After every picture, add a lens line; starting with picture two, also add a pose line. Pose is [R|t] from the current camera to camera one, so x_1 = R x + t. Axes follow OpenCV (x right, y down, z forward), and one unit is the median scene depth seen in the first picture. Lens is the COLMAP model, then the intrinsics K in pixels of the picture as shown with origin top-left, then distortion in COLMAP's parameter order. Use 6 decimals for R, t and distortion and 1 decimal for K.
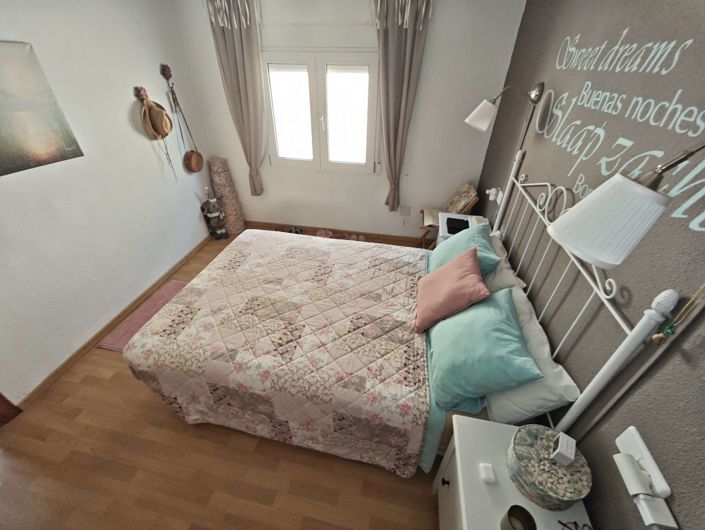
lens RADIAL K [[294.7, 0, 347.2], [0, 294.7, 261.6], [0, 0, 1]] dist [-0.008238, 0.002235]
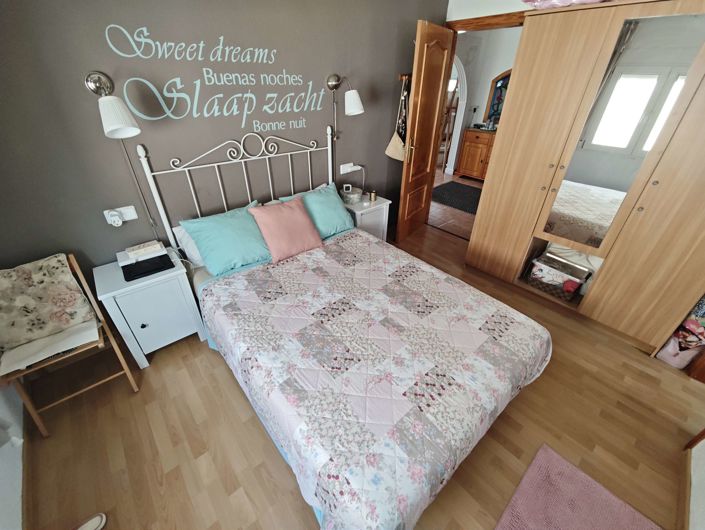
lens RADIAL K [[294.7, 0, 348.6], [0, 294.7, 266.2], [0, 0, 1]] dist [-0.008238, 0.002235]
pose [[-0.801531, -0.336040, 0.494597, -0.940906], [0.319890, 0.457854, 0.829482, -1.346205], [-0.505192, 0.823072, -0.259488, 2.150264]]
